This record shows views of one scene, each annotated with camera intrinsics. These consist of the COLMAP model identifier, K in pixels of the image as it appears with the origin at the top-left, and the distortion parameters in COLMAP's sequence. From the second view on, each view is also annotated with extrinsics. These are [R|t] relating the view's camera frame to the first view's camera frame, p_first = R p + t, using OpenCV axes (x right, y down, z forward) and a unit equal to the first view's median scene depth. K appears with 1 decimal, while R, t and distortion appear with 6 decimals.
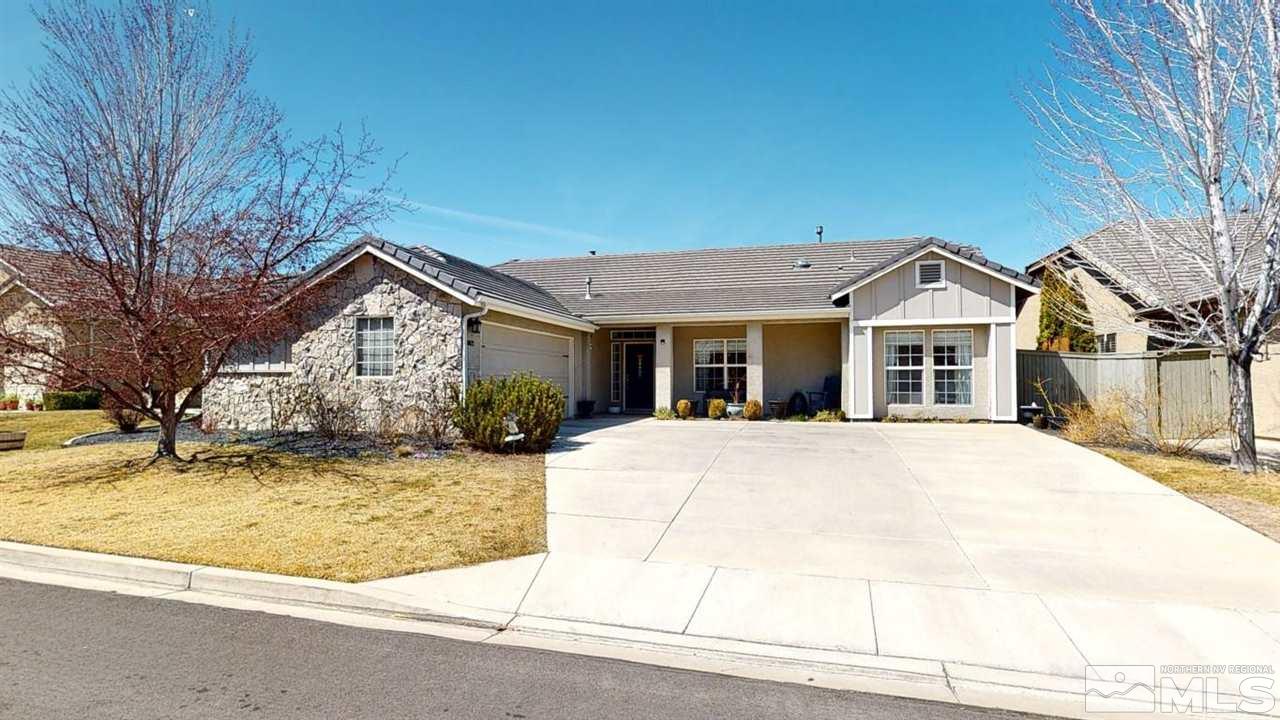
lens RADIAL K [[655.8, 0, 640.0], [0, 655.8, 360.0], [0, 0, 1]] dist [-0.001164, -0.000210]
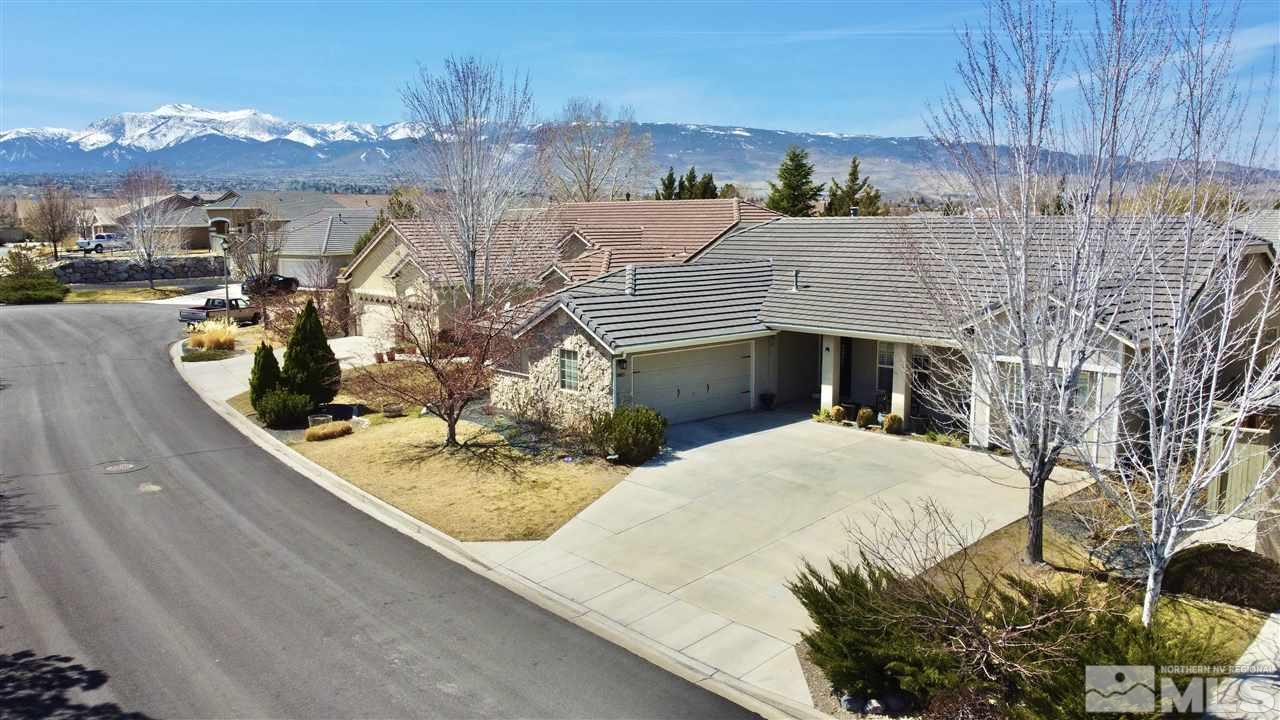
lens RADIAL K [[939.5, 0, 640.0], [0, 939.5, 360.0], [0, 0, 1]] dist [-0.008194, -0.004580]
pose [[0.837843, 0.072417, -0.541088, 0.855141], [0.027484, 0.984310, 0.174293, -0.402434], [0.545220, -0.160902, 0.822707, -0.628919]]
